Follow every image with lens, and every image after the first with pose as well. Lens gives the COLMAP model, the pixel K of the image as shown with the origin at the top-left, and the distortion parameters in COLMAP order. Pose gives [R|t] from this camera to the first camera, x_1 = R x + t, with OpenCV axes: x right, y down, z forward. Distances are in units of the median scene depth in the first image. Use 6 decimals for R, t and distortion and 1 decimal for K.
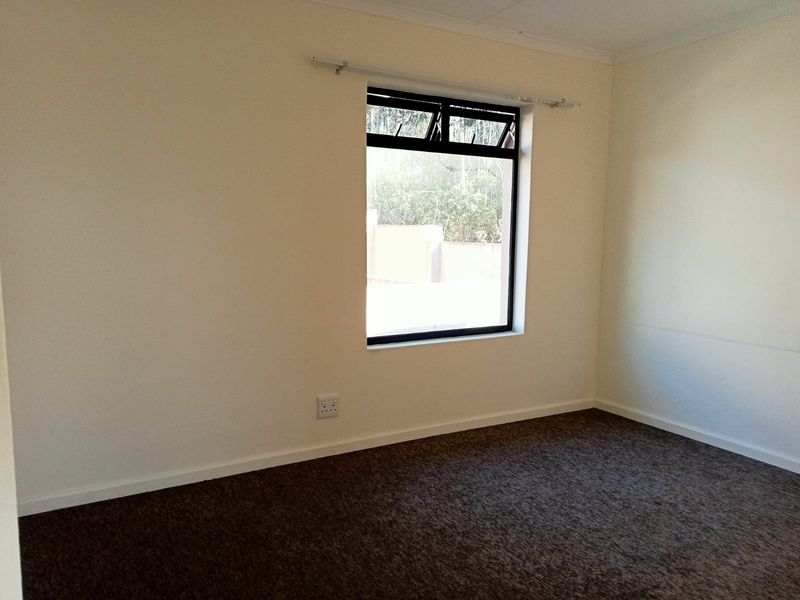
lens RADIAL K [[590.1, 0, 400.0], [0, 590.1, 300.0], [0, 0, 1]] dist [0.000254, -0.000441]
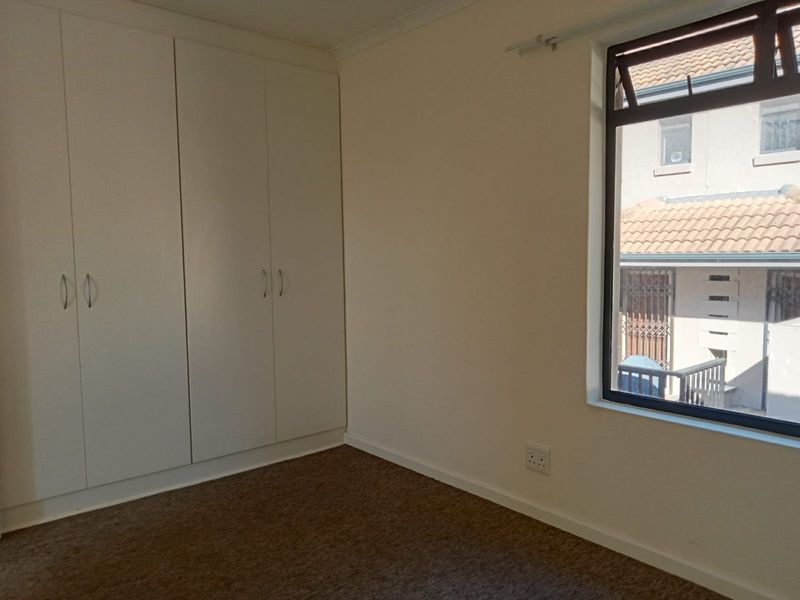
lens RADIAL K [[590.1, 0, 400.0], [0, 590.1, 300.0], [0, 0, 1]] dist [0.000254, -0.000441]
pose [[0.205540, 0.068363, -0.976258, 0.689183], [-0.104090, 0.993426, 0.047650, -0.062811], [0.973097, 0.091825, 0.211305, 0.685639]]
